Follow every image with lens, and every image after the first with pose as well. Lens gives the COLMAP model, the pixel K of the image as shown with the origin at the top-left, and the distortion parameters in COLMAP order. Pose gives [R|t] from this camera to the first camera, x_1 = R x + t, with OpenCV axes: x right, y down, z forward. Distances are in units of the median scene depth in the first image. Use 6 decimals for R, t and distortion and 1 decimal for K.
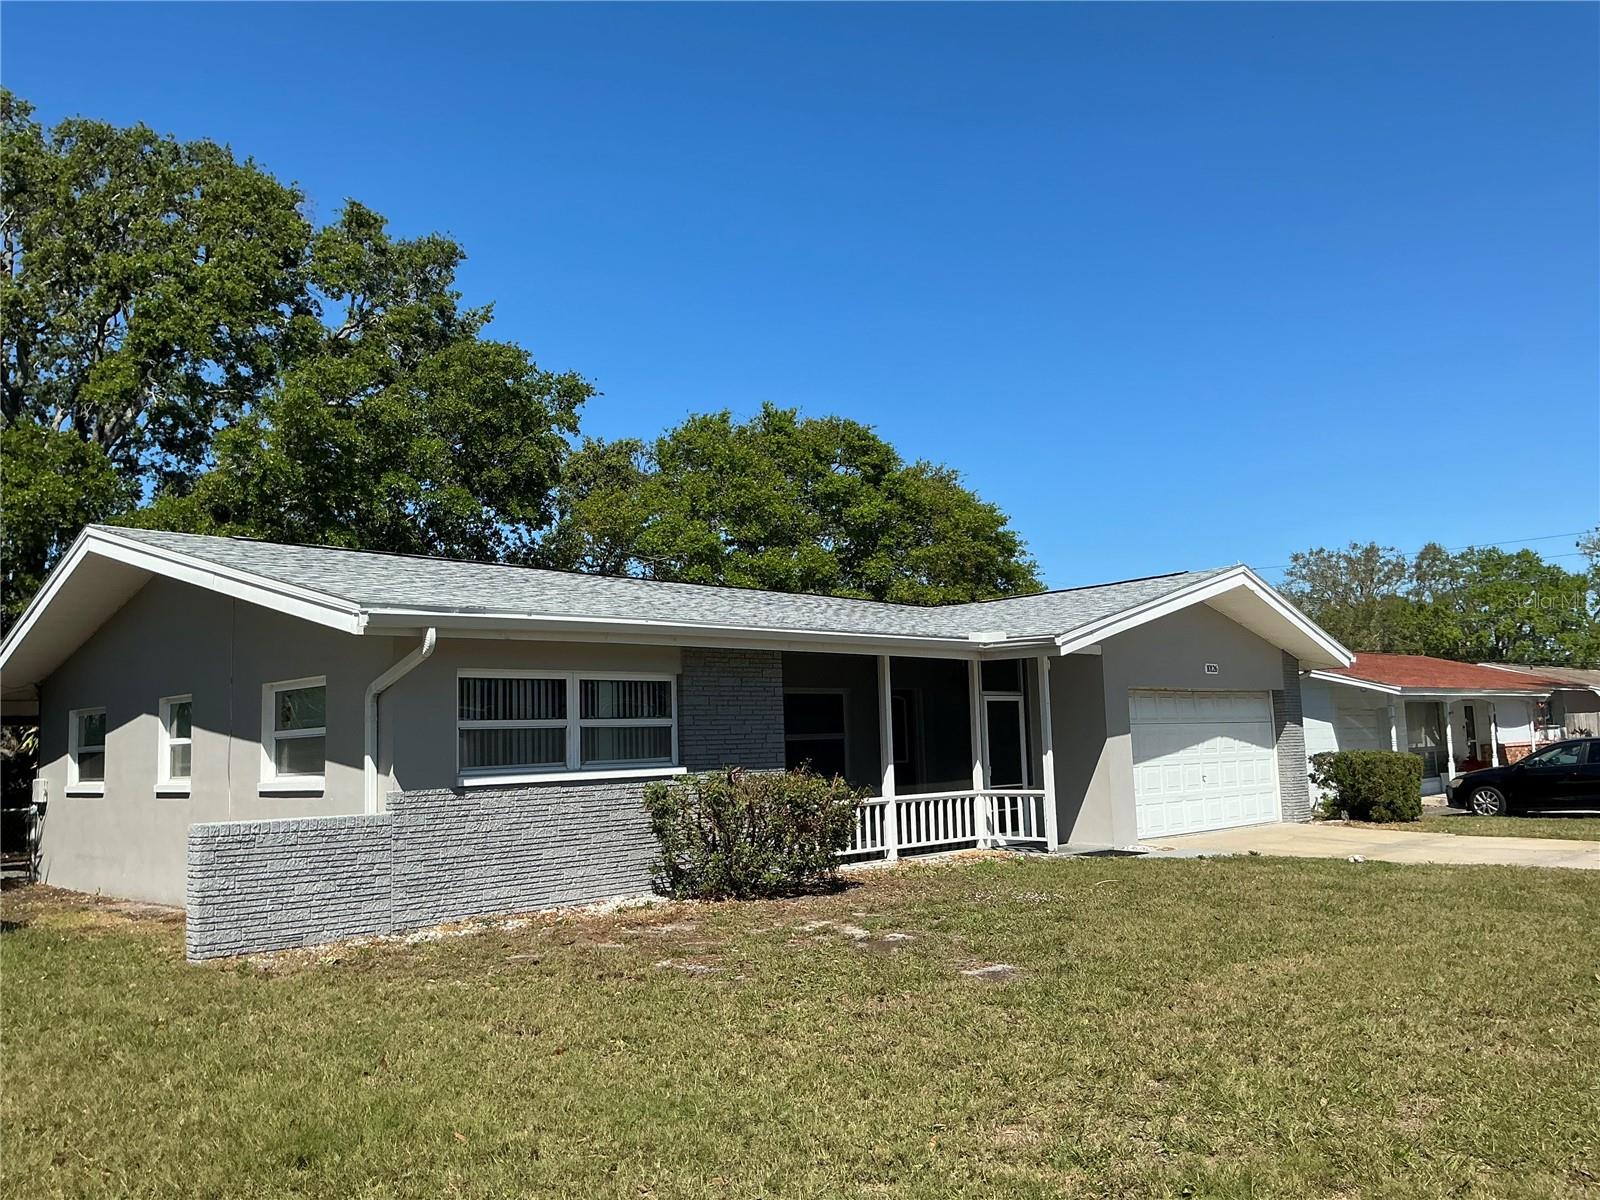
lens RADIAL K [[1323.4, 0, 796.5], [0, 1323.4, 593.9], [0, 0, 1]] dist [0.067620, -0.138150]
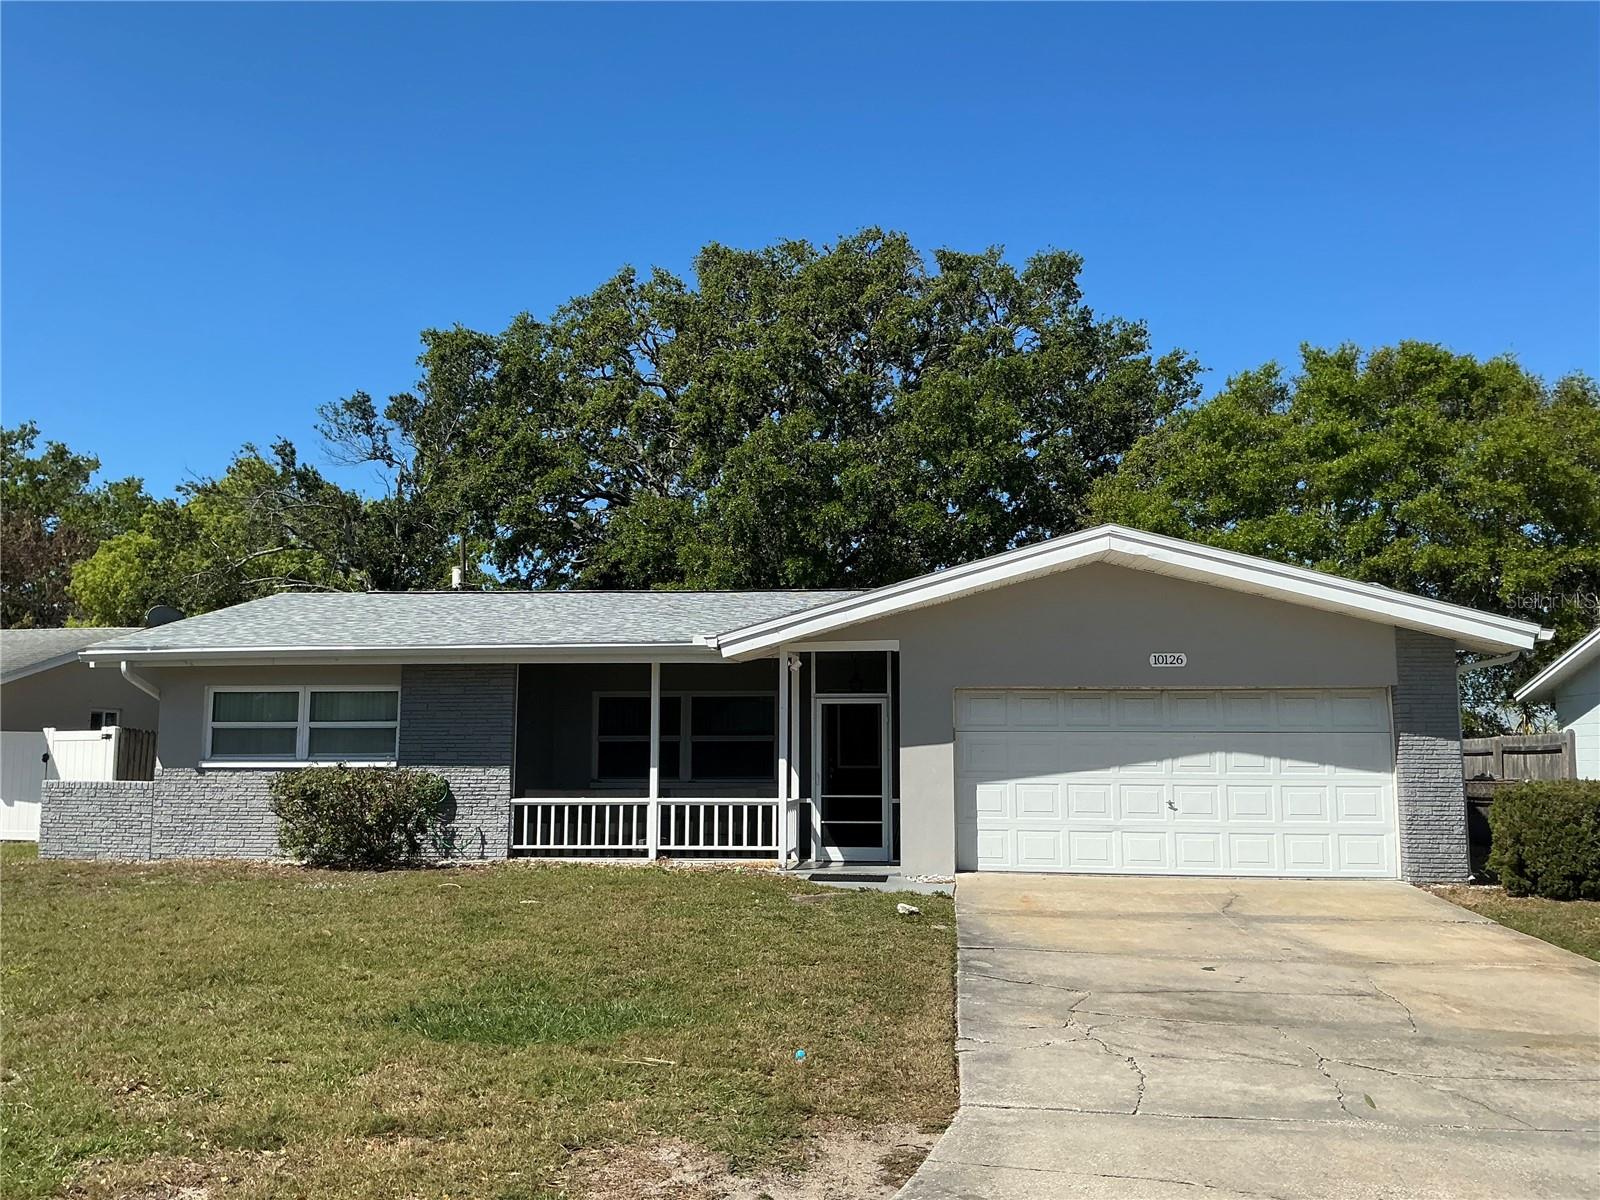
lens RADIAL K [[1323.4, 0, 798.6], [0, 1323.4, 604.3], [0, 0, 1]] dist [0.067620, -0.138150]
pose [[0.606212, -0.057589, -0.793216, 1.004204], [0.071502, 0.997282, -0.017759, 0.029765], [0.792083, -0.045951, 0.608682, 0.483993]]
